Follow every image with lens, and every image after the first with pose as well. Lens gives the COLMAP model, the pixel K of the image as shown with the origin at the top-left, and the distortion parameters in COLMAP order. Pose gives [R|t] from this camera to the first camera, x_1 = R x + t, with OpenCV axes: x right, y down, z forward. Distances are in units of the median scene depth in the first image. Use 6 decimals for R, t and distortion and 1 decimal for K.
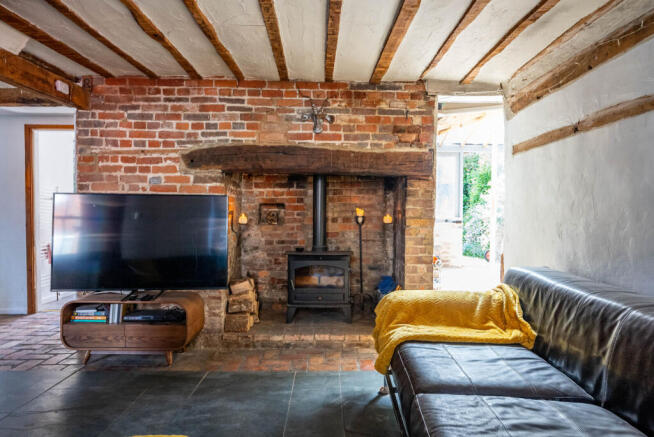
lens RADIAL K [[434.1, 0, 326.9], [0, 434.1, 220.5], [0, 0, 1]] dist [-0.034496, -0.001092]
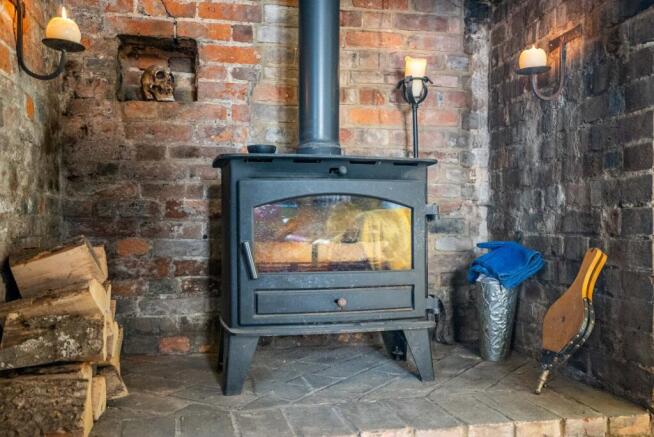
lens RADIAL K [[587.3, 0, 326.2], [0, 587.3, 223.8], [0, 0, 1]] dist [0.059104, 0.003667]
pose [[0.975011, -0.004334, 0.222114, -0.104288], [0.009313, 0.999728, -0.021371, 0.118843], [-0.221961, 0.022905, 0.974786, 0.536065]]
